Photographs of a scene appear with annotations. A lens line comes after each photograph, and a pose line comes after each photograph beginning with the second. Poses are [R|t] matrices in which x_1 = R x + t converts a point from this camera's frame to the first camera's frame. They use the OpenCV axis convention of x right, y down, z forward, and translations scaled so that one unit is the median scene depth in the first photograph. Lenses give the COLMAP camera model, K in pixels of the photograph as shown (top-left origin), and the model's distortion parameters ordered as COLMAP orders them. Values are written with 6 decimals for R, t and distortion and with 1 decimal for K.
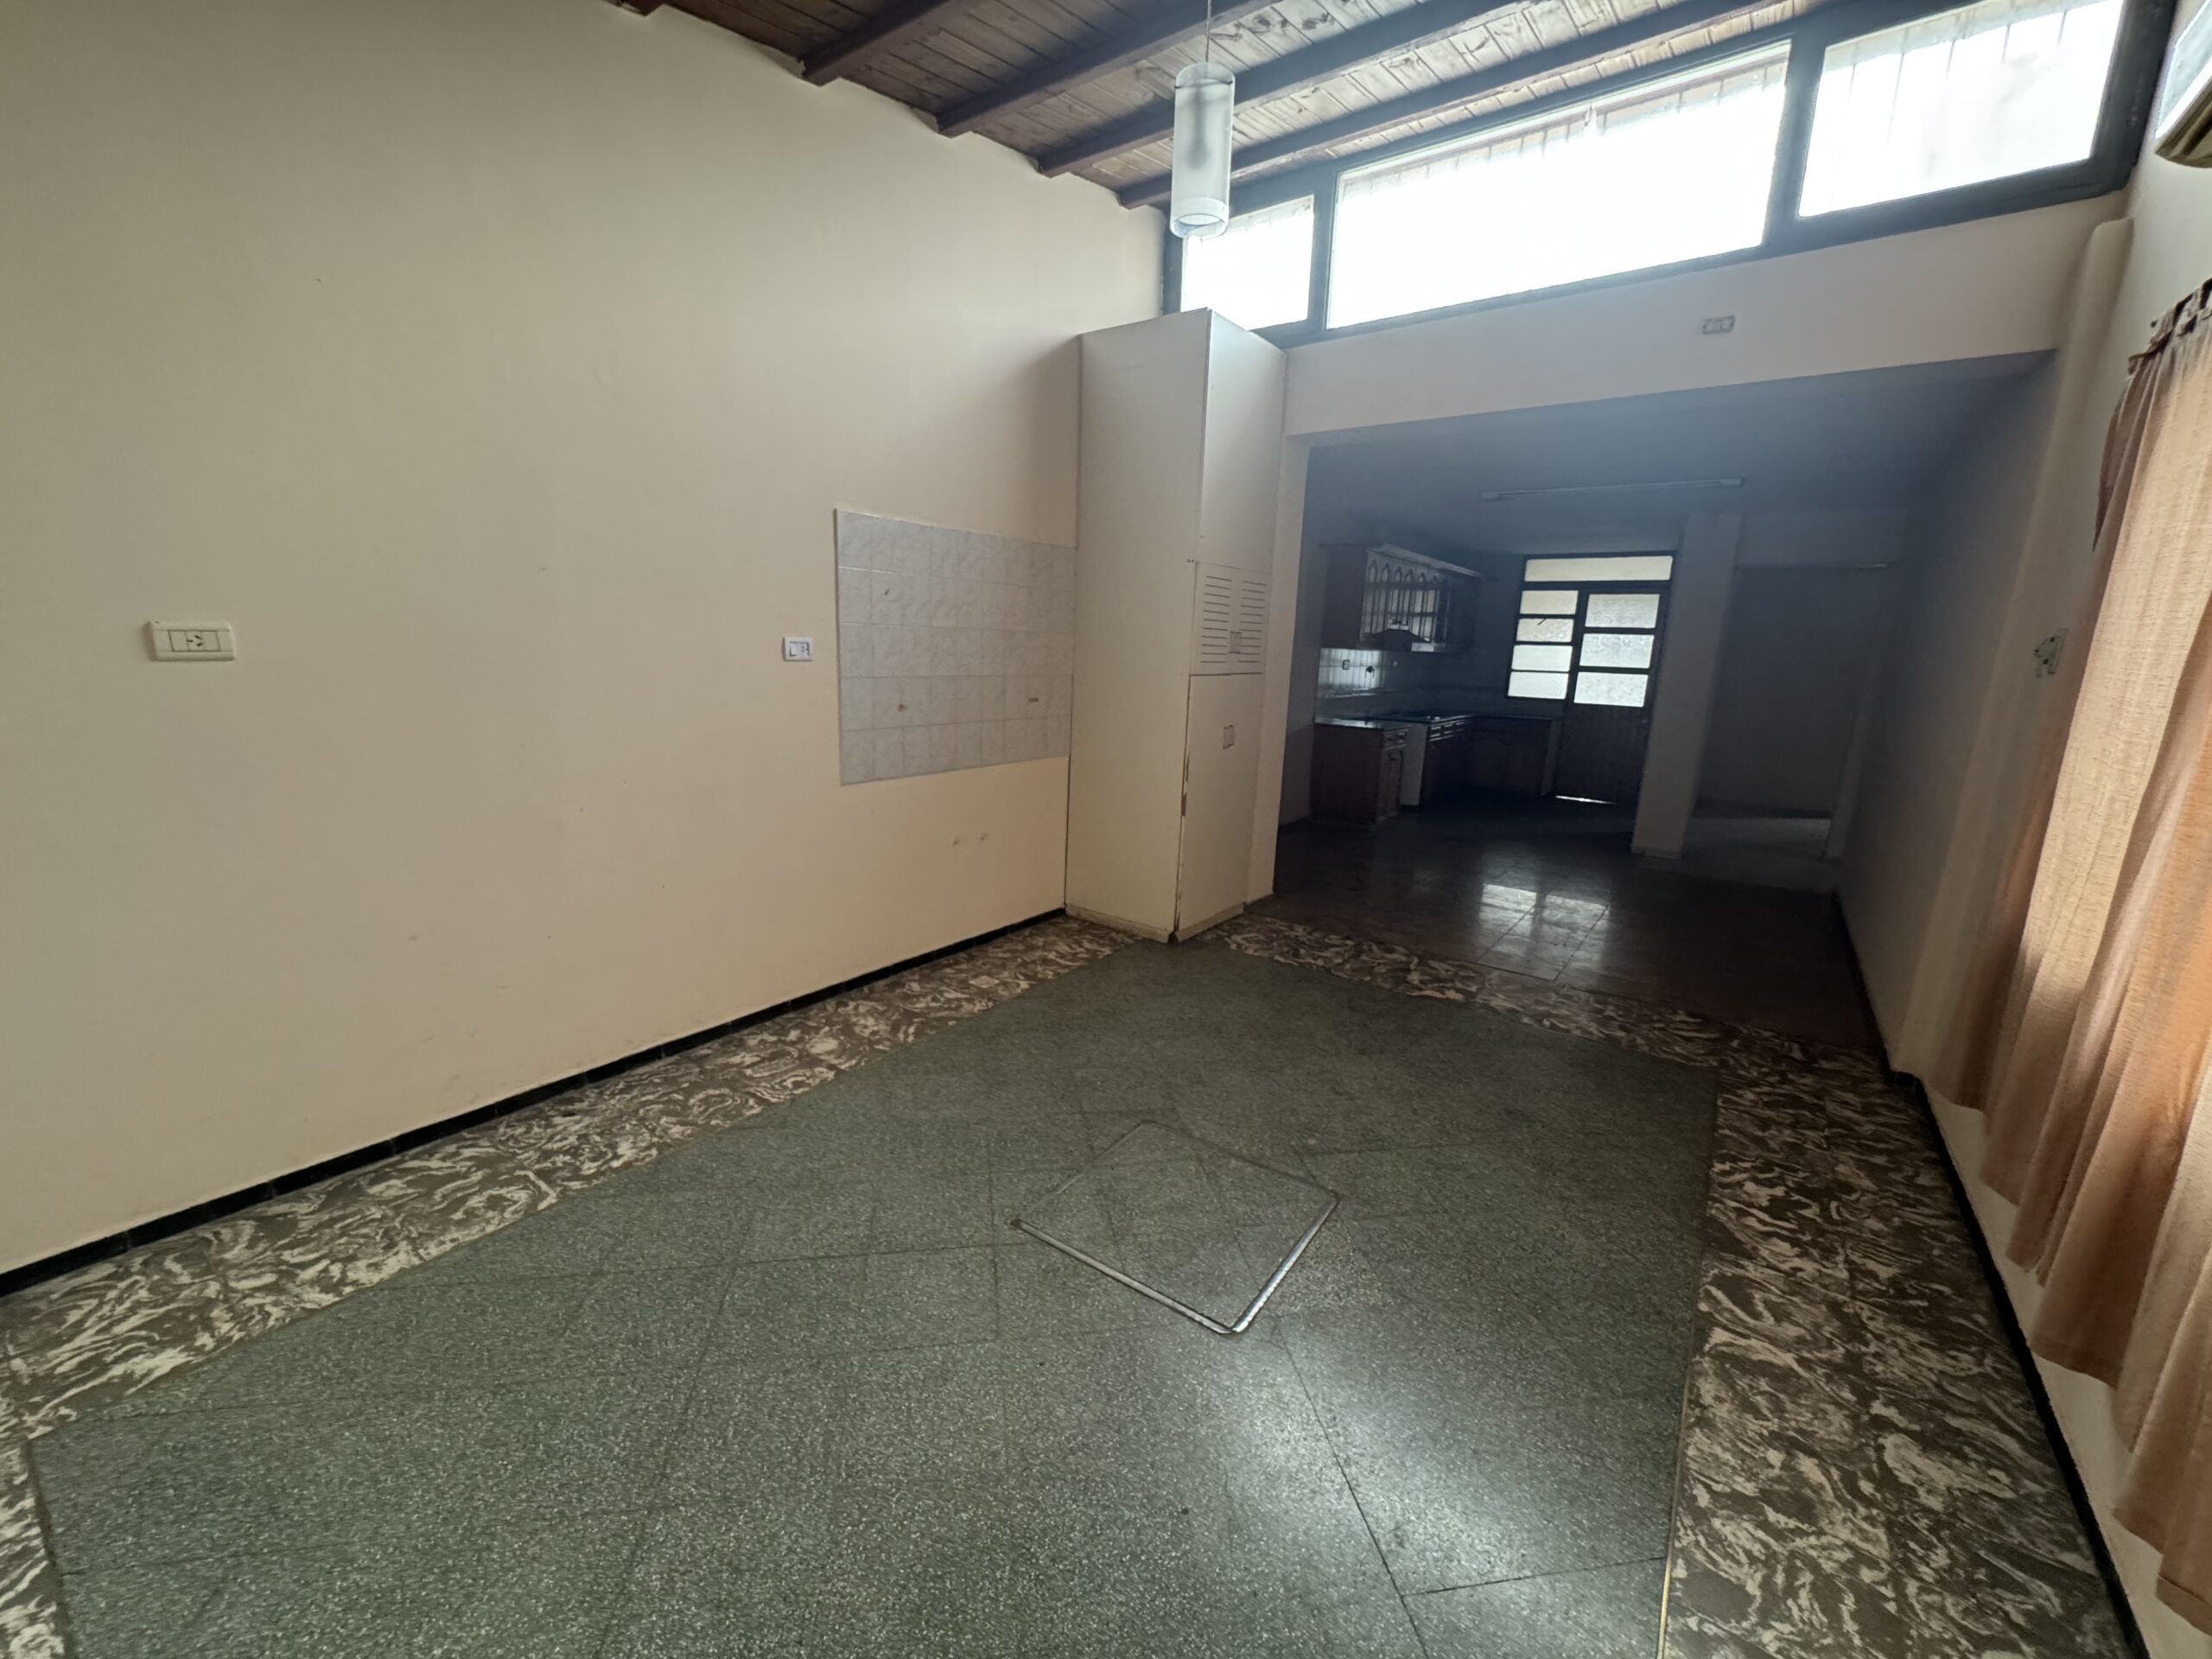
lens RADIAL K [[882.9, 0, 1103.6], [0, 882.9, 830.2], [0, 0, 1]] dist [-0.002994, 0.000248]
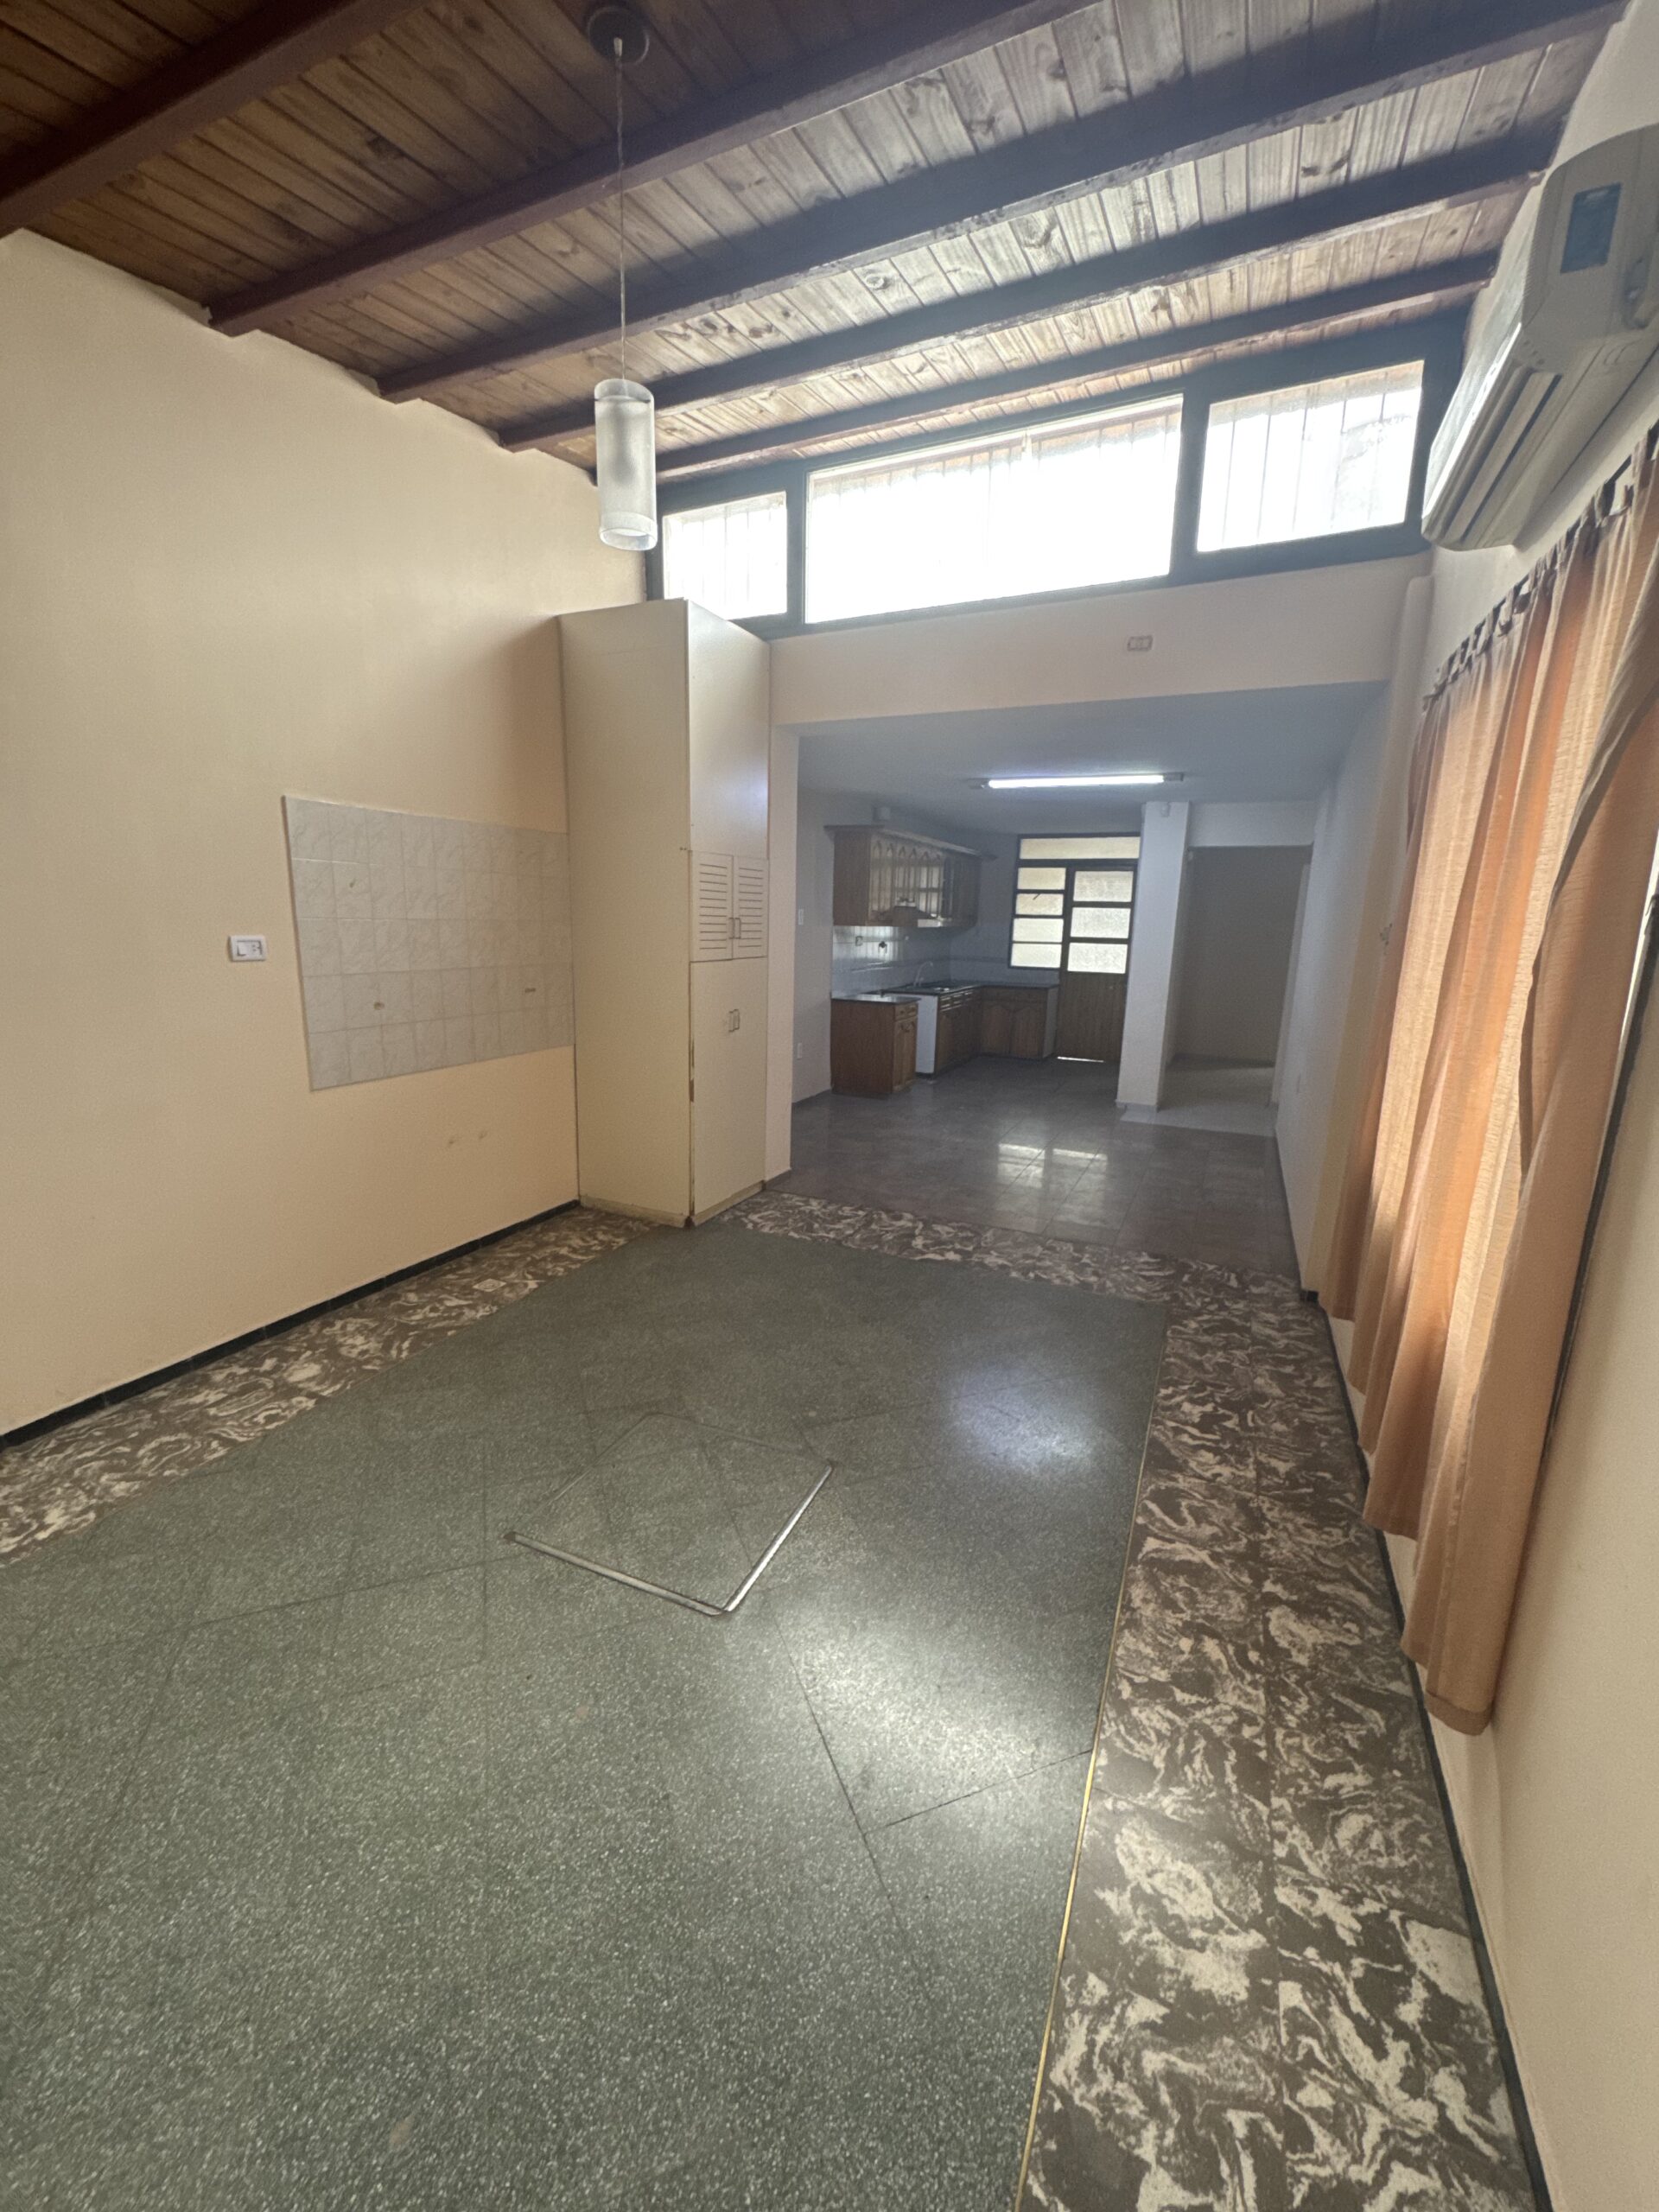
lens RADIAL K [[882.9, 0, 828.3], [0, 882.9, 1107.5], [0, 0, 1]] dist [-0.002994, 0.000248]
pose [[0.978624, -0.054443, 0.198322, 0.060220], [0.052843, 0.998514, 0.013354, -0.020365], [-0.198755, -0.002589, 0.980046, -0.025937]]
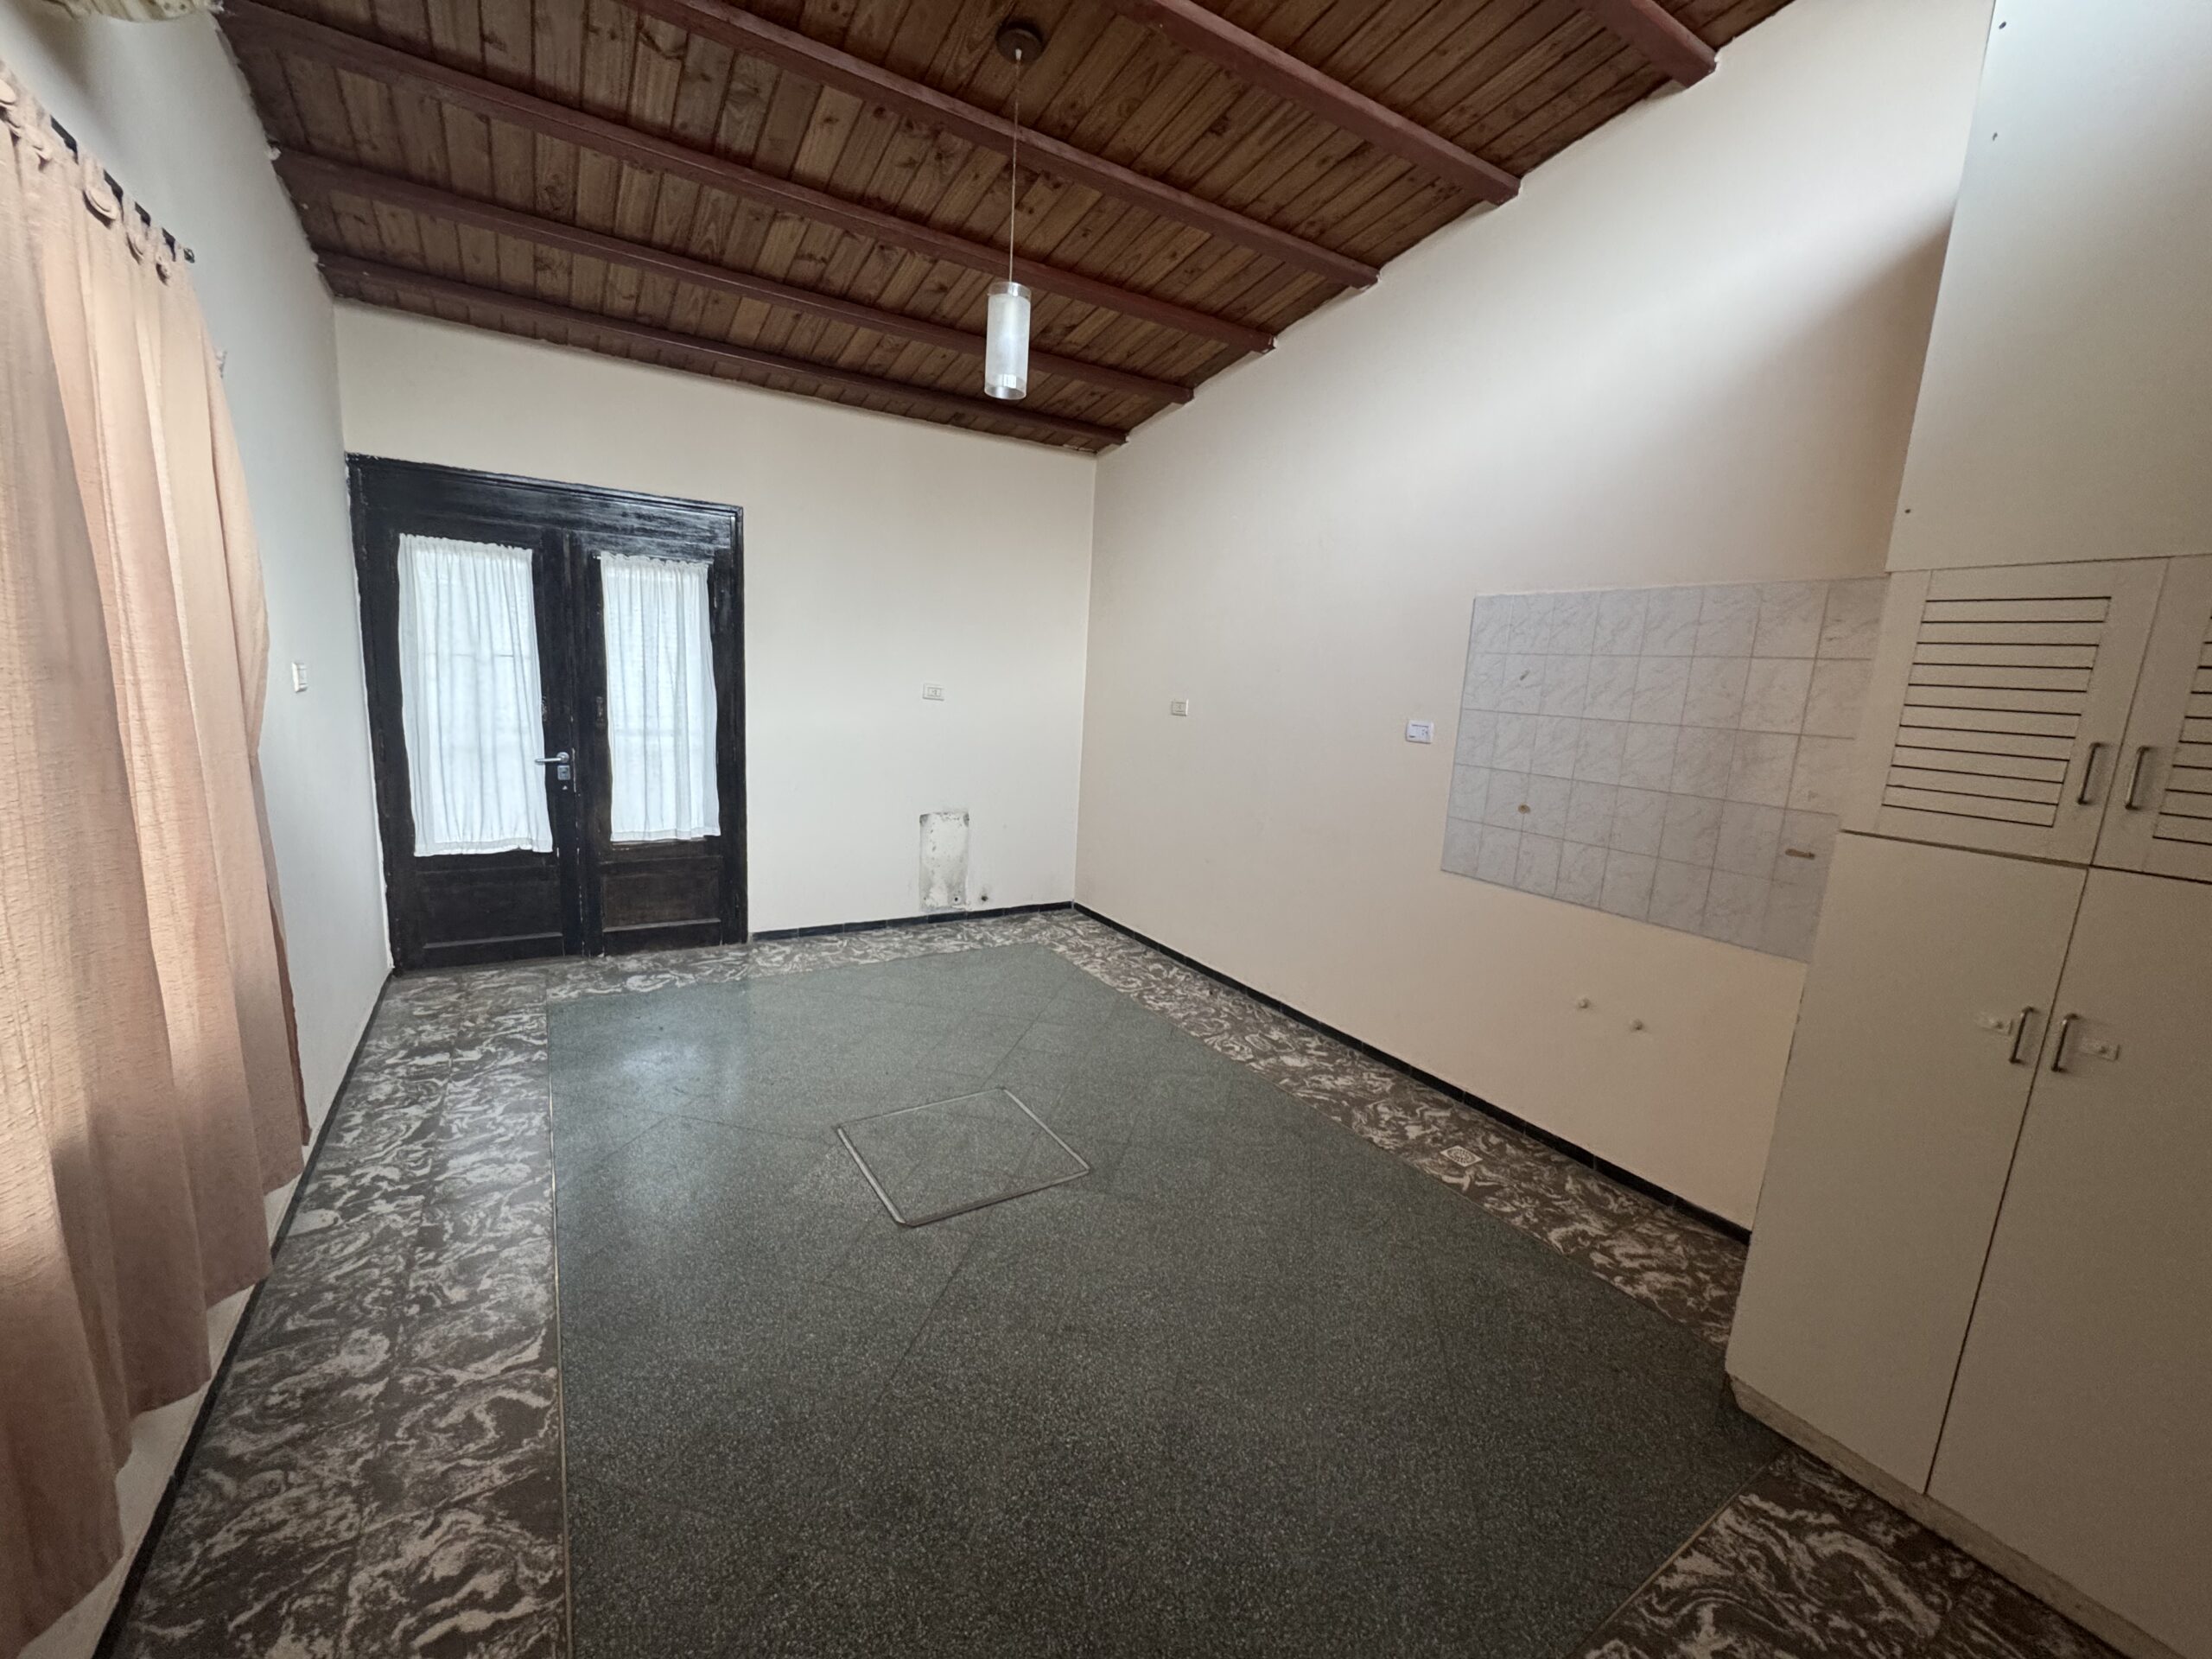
lens RADIAL K [[882.9, 0, 1105.3], [0, 882.9, 831.4], [0, 0, 1]] dist [-0.002994, 0.000248]
pose [[-0.364597, 0.106290, -0.925079, 0.866981], [-0.265509, 0.940356, 0.212689, -0.234454], [0.892510, 0.323163, -0.314630, 1.116557]]
